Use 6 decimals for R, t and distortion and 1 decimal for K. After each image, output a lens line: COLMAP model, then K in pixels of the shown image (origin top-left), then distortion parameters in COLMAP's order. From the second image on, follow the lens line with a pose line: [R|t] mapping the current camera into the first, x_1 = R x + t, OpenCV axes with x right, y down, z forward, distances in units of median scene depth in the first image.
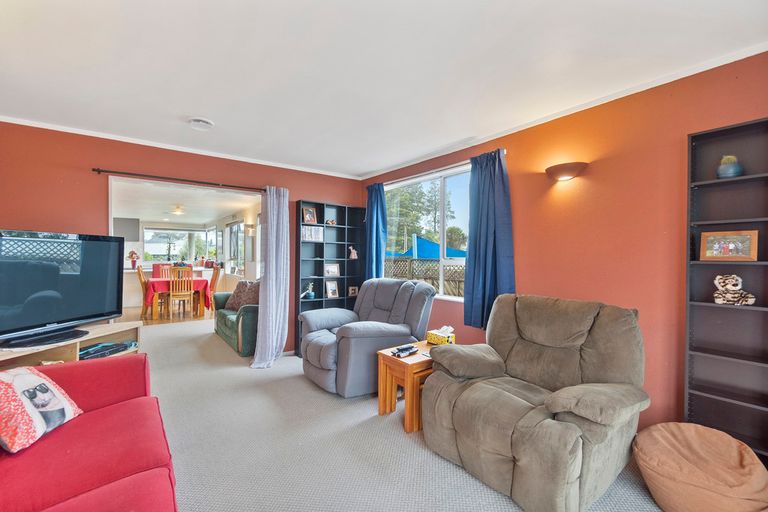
lens RADIAL K [[336.3, 0, 381.3], [0, 336.3, 257.3], [0, 0, 1]] dist [-0.004132, -0.000147]
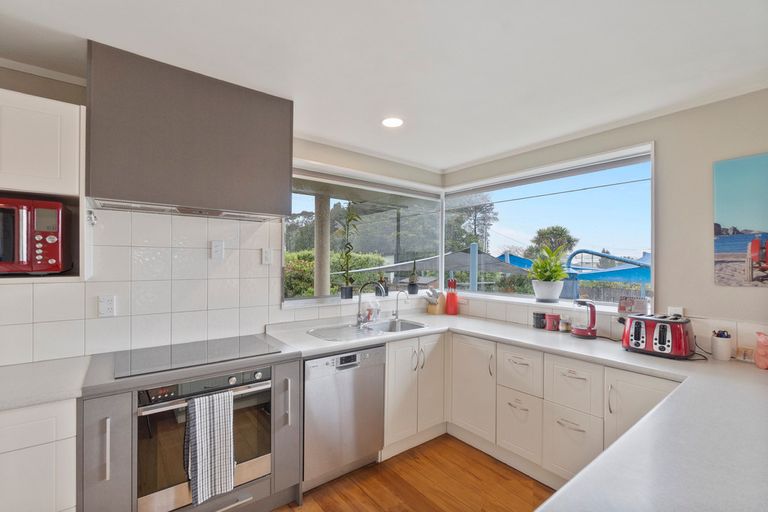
lens RADIAL K [[336.3, 0, 383.8], [0, 336.3, 261.9], [0, 0, 1]] dist [-0.004132, -0.000147]
pose [[0.999961, -0.002824, -0.008352, -0.618872], [0.002790, 0.999988, -0.003969, -0.016861], [0.008363, 0.003946, 0.999957, 0.761815]]
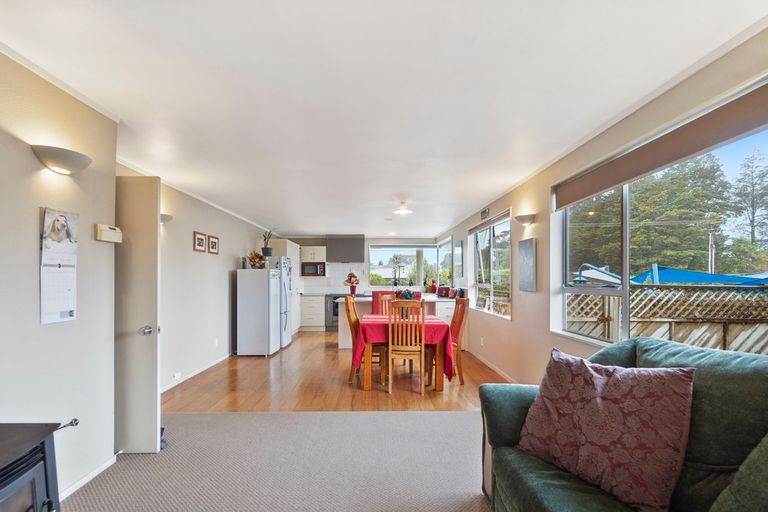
lens RADIAL K [[336.3, 0, 369.3], [0, 336.3, 278.7], [0, 0, 1]] dist [-0.004132, -0.000147]
pose [[0.789682, -0.004269, -0.613502, -0.215250], [0.000619, 0.999981, -0.006161, -0.001959], [0.613516, 0.004485, 0.789669, 0.373216]]
